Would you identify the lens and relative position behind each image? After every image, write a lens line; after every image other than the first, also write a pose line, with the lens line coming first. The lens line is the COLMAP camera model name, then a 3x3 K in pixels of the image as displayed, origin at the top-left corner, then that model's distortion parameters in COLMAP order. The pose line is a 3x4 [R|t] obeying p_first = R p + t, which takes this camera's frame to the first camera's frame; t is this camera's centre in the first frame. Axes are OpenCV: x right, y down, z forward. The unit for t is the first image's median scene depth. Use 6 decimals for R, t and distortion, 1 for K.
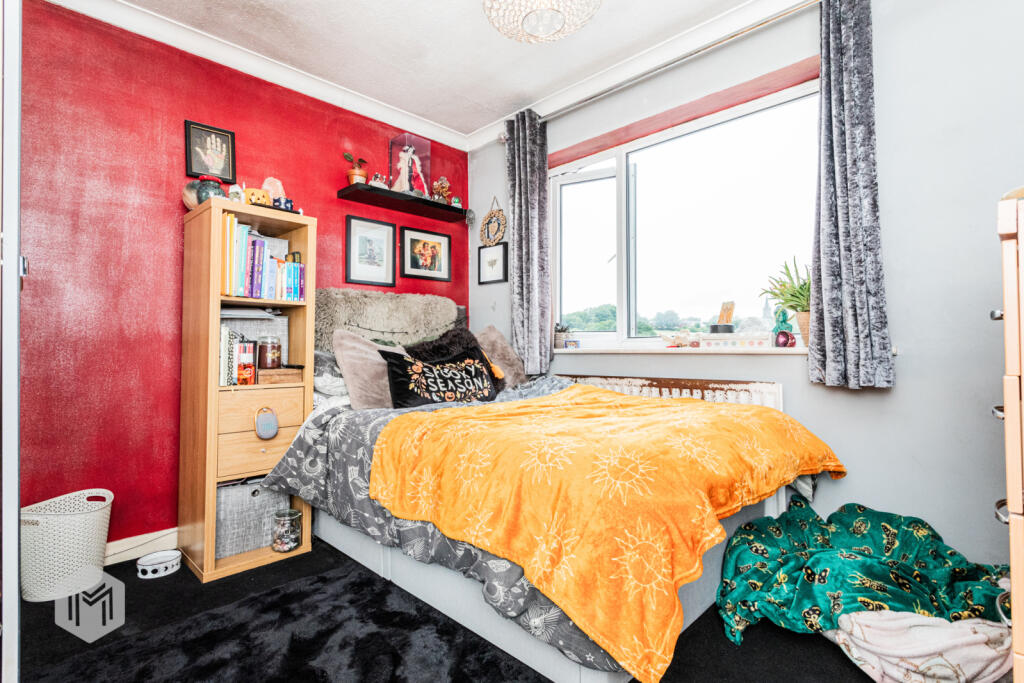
lens RADIAL K [[493.2, 0, 512.0], [0, 493.2, 341.5], [0, 0, 1]] dist [-0.005387, -0.000248]
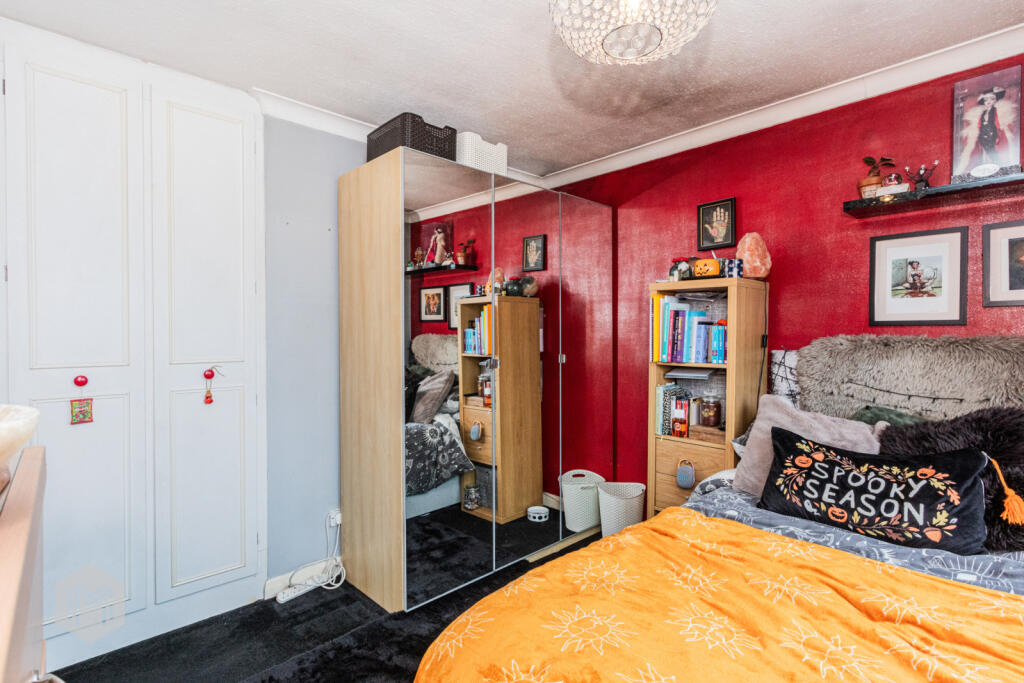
lens RADIAL K [[493.2, 0, 512.0], [0, 493.2, 341.5], [0, 0, 1]] dist [-0.005387, -0.000248]
pose [[-0.032512, 0.020197, -0.999267, 0.547641], [0.014221, 0.999704, 0.019743, -0.143190], [0.999370, -0.013568, -0.032789, 0.562842]]
